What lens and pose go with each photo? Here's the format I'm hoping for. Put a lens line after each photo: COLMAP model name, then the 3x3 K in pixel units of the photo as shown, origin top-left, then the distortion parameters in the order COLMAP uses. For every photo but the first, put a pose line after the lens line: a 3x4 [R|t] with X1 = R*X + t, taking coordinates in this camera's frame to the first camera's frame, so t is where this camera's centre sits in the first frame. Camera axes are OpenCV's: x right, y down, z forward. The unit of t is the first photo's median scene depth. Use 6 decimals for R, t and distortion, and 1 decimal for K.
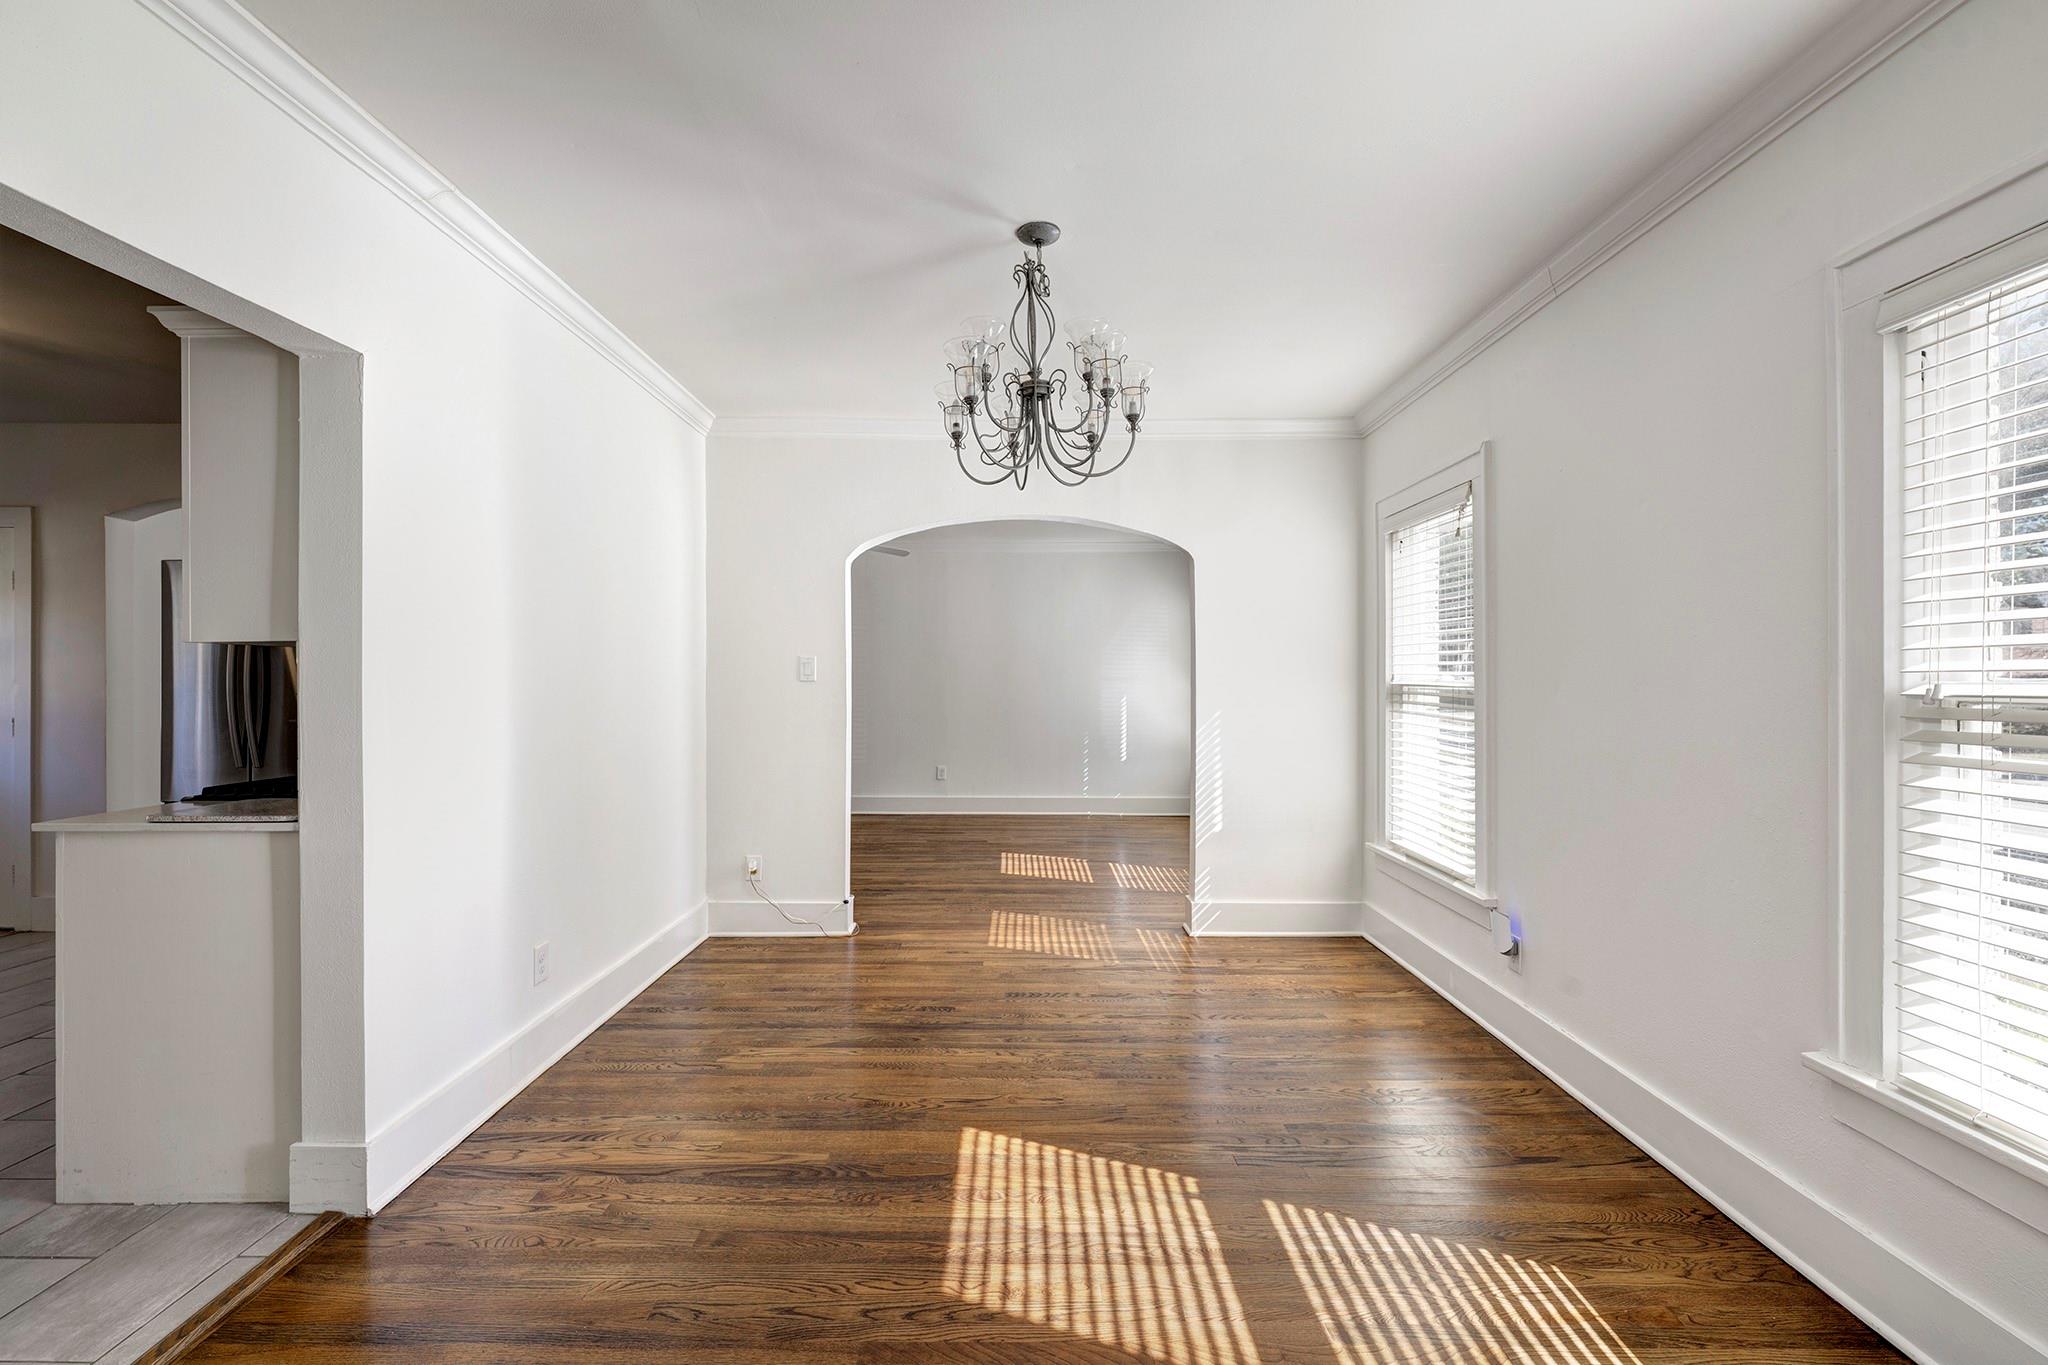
lens RADIAL K [[899.5, 0, 1021.2], [0, 899.5, 684.6], [0, 0, 1]] dist [0.000660, 0.000130]
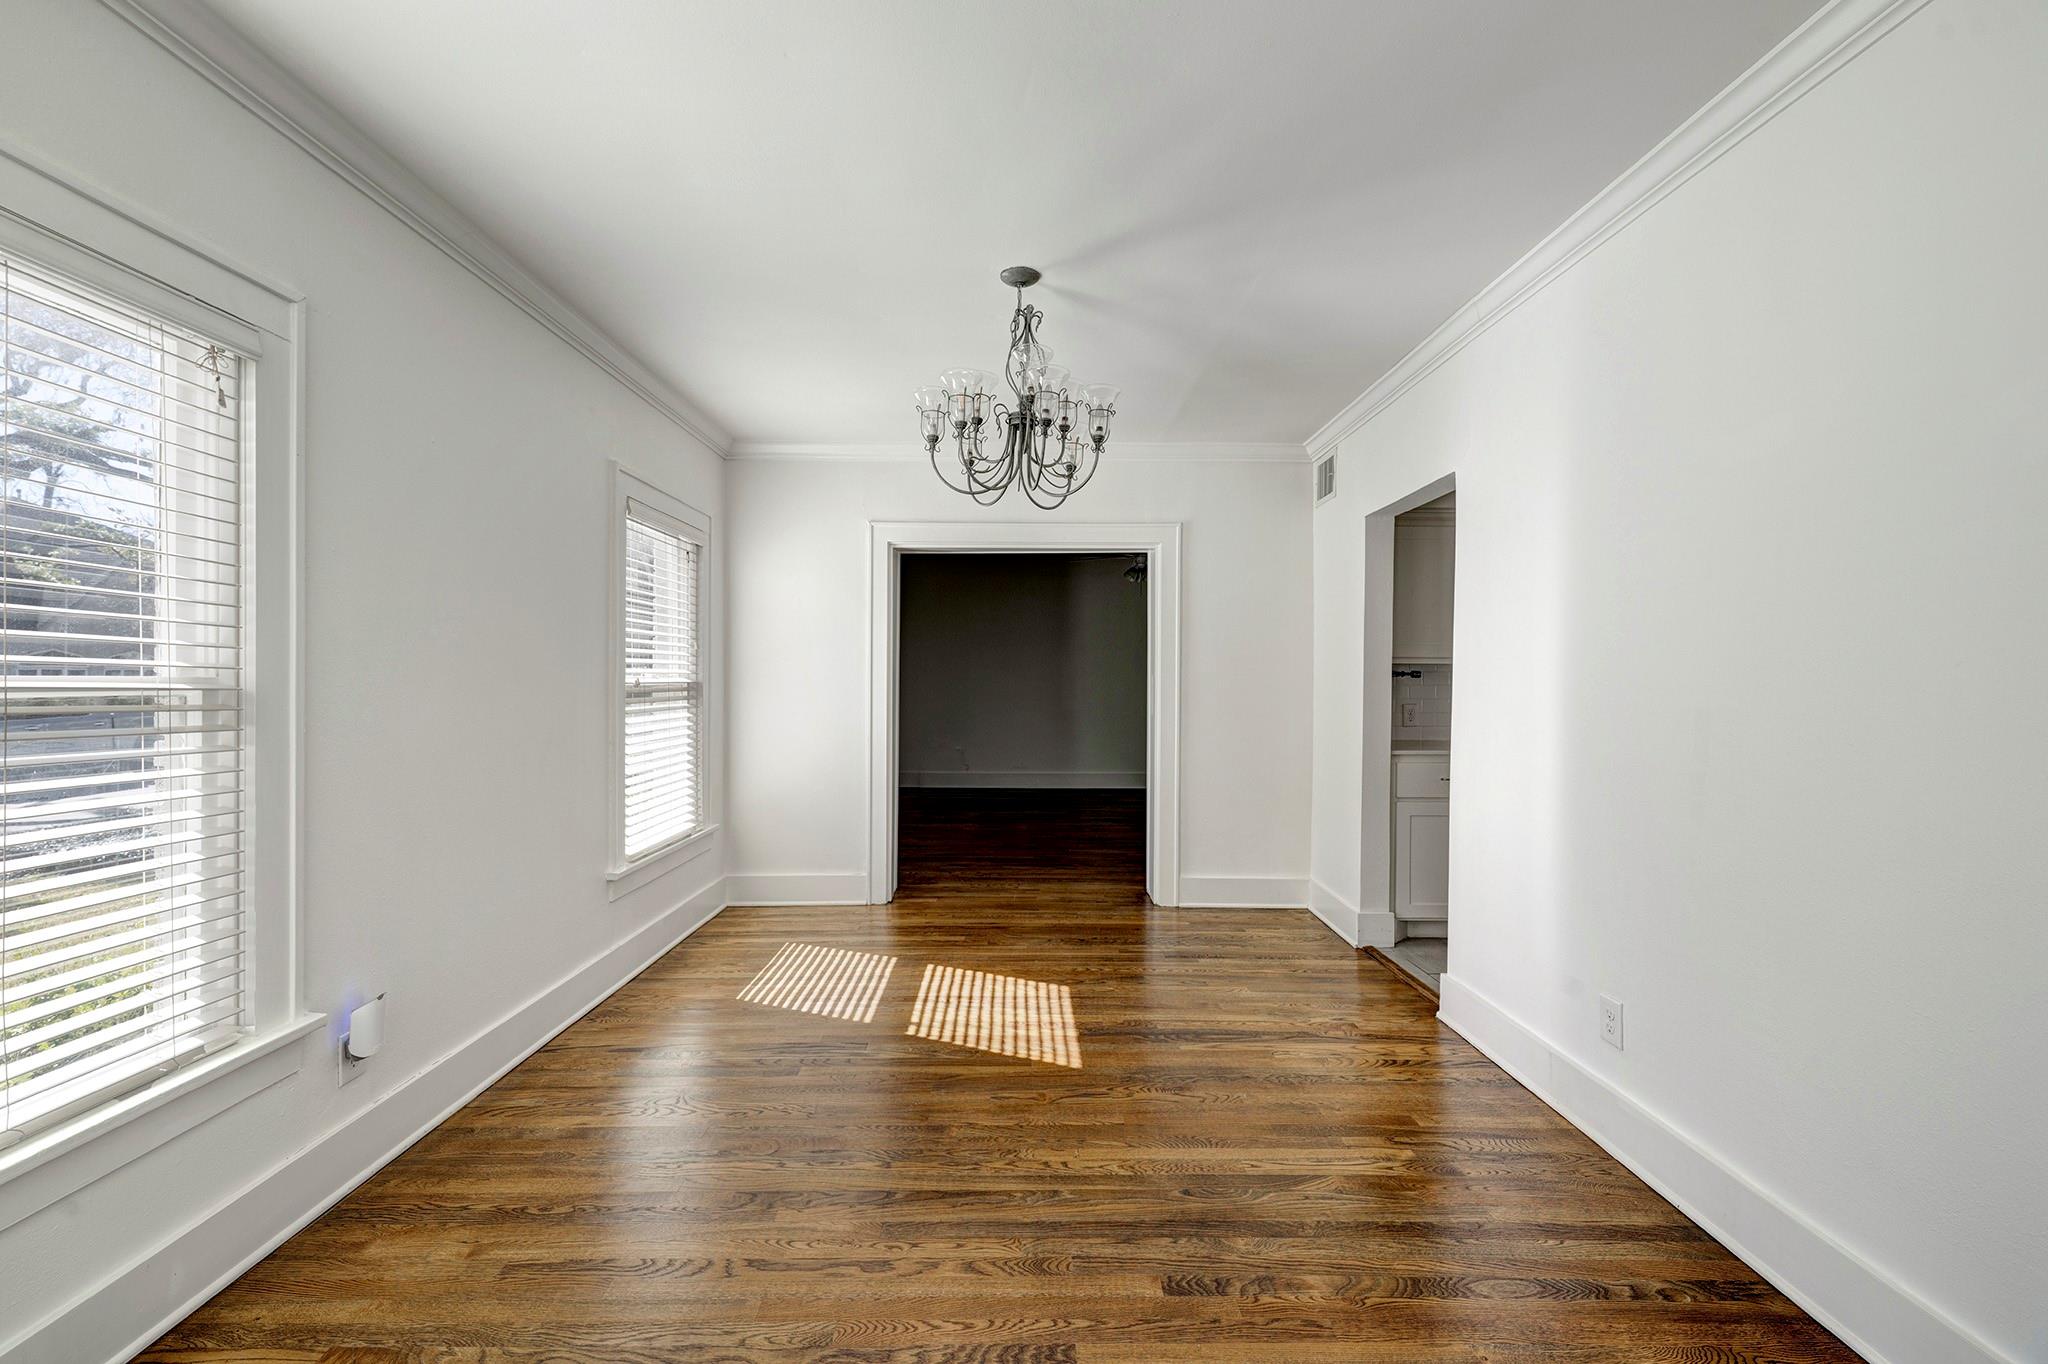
lens RADIAL K [[808.6, 0, 1025.6], [0, 808.6, 679.3], [0, 0, 1]] dist [0.002251, -0.000032]
pose [[-0.999934, -0.003812, -0.010876, 0.023312], [-0.003898, 0.999961, 0.007883, -0.014528], [0.010845, 0.007925, -0.999910, 2.269401]]
